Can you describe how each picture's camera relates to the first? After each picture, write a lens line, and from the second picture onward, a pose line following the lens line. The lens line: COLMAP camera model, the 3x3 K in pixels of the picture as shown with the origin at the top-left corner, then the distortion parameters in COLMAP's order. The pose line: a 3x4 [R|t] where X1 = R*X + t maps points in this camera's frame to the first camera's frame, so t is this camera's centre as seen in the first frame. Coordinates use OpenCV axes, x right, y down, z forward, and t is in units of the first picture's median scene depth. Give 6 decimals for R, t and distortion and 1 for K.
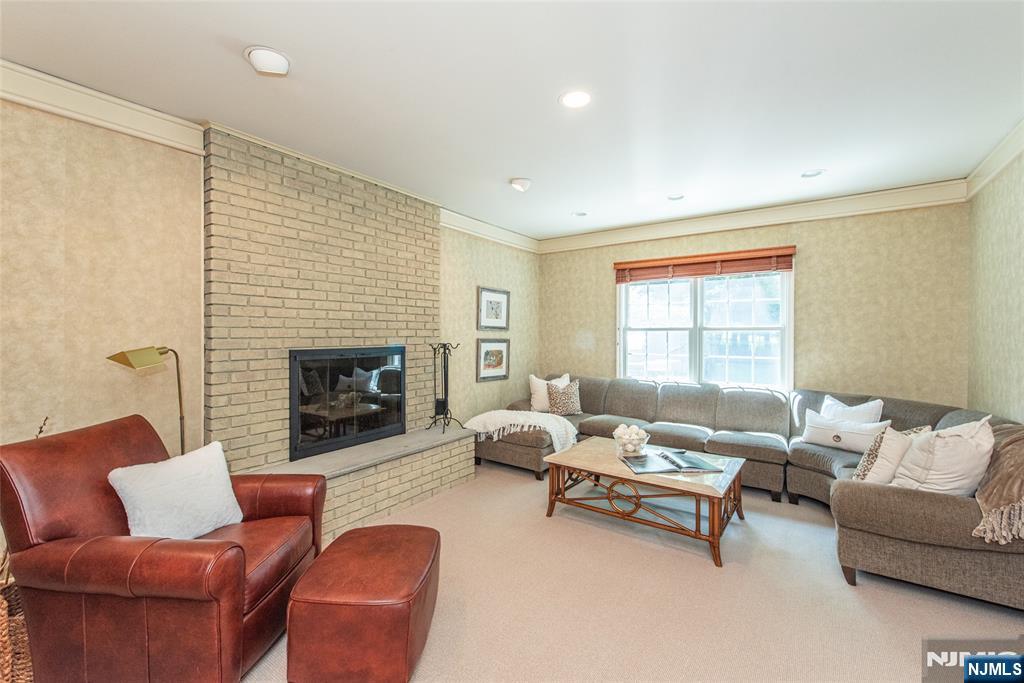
lens RADIAL K [[422.6, 0, 508.6], [0, 422.6, 337.3], [0, 0, 1]] dist [0.001579, -0.000233]
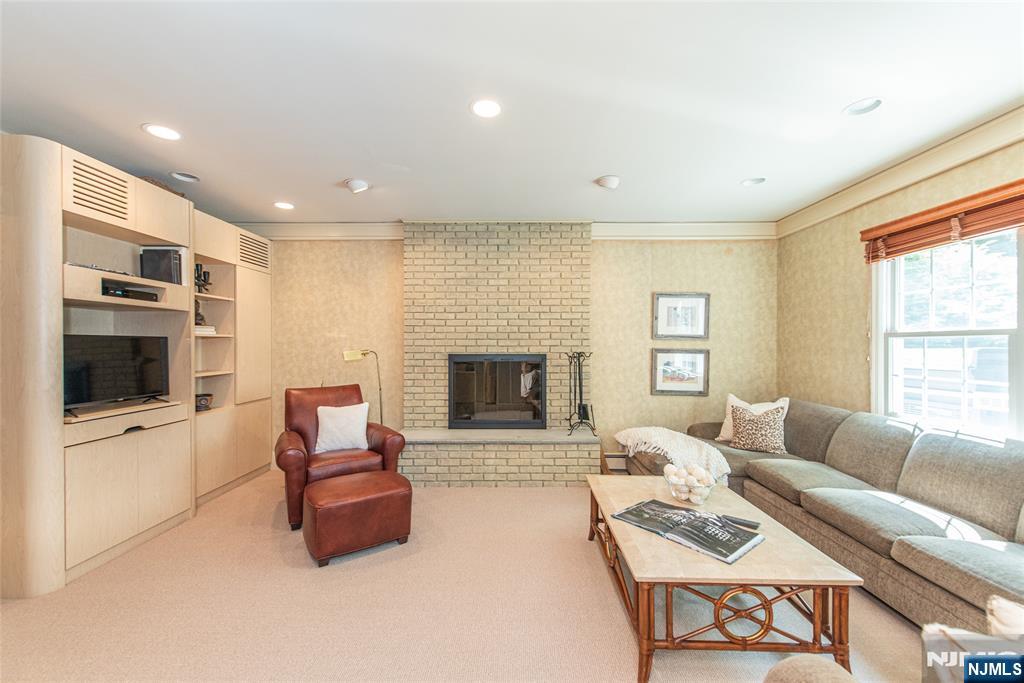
lens RADIAL K [[406.8, 0, 519.4], [0, 406.8, 347.4], [0, 0, 1]] dist [0.009123, -0.000372]
pose [[0.577856, 0.000026, -0.816139, 0.588571], [-0.007641, 0.999956, -0.005378, 0.009196], [0.816103, 0.009343, 0.577831, 0.279212]]
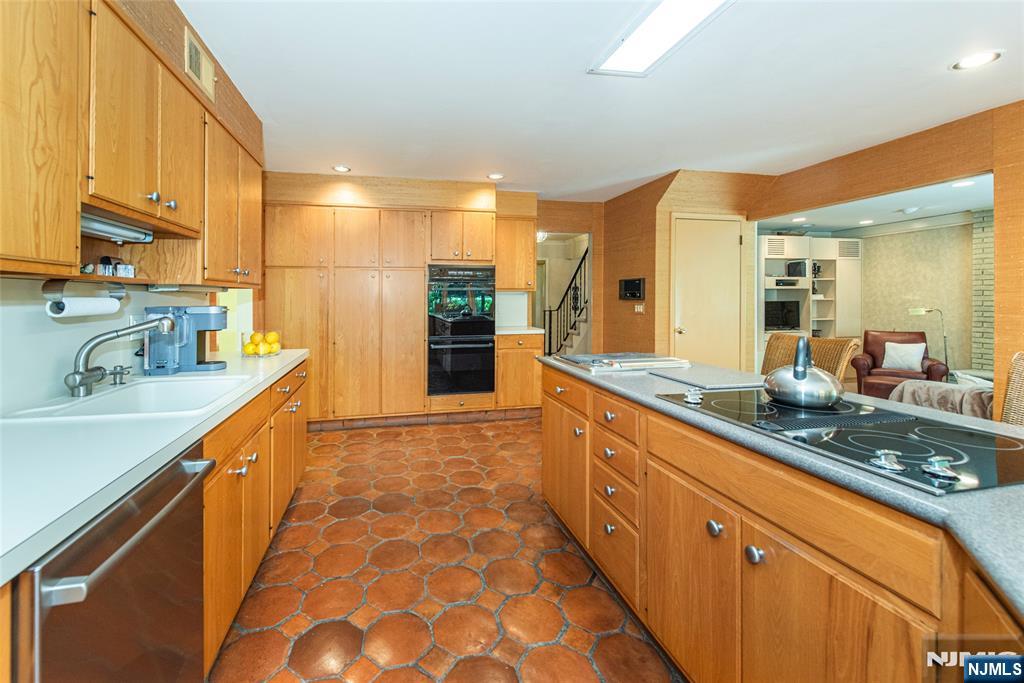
lens RADIAL K [[406.8, 0, 489.1], [0, 406.8, 300.6], [0, 0, 1]] dist [0.009123, -0.000372]
pose [[-0.677530, 0.005195, -0.735477, 1.691557], [-0.004583, 0.999926, 0.011285, -0.024410], [0.735481, 0.011017, -0.677456, 0.385312]]
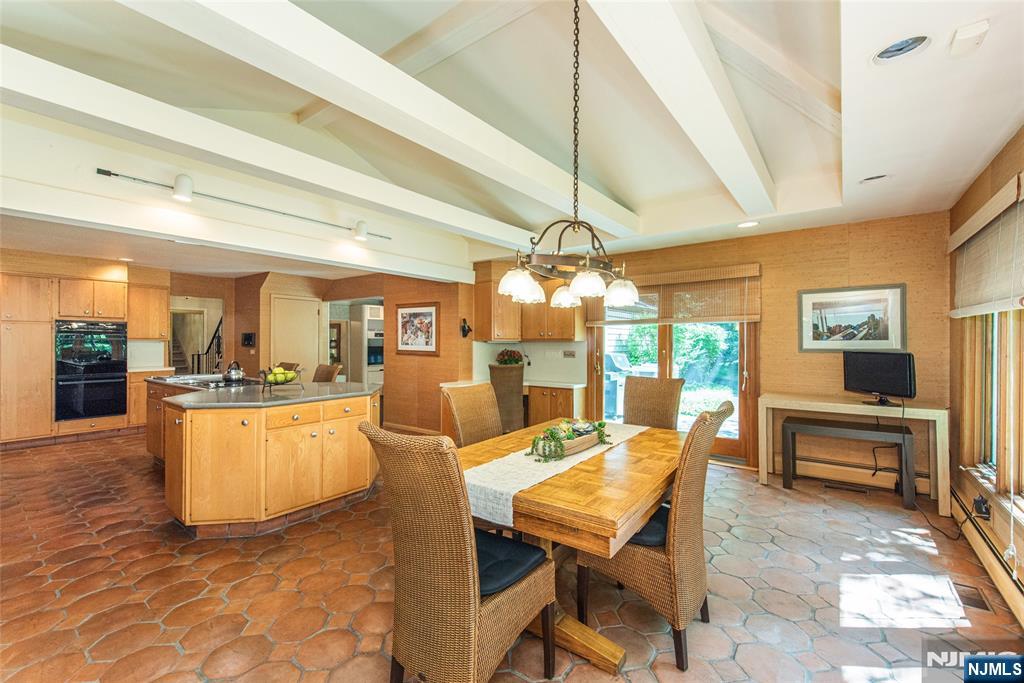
lens RADIAL K [[422.6, 0, 520.0], [0, 422.6, 344.6], [0, 0, 1]] dist [0.001579, -0.000233]
pose [[-0.006670, 0.006504, -0.999957, 2.357527], [-0.010856, 0.999919, 0.006577, -0.046731], [0.999919, 0.010899, -0.006599, 1.045184]]
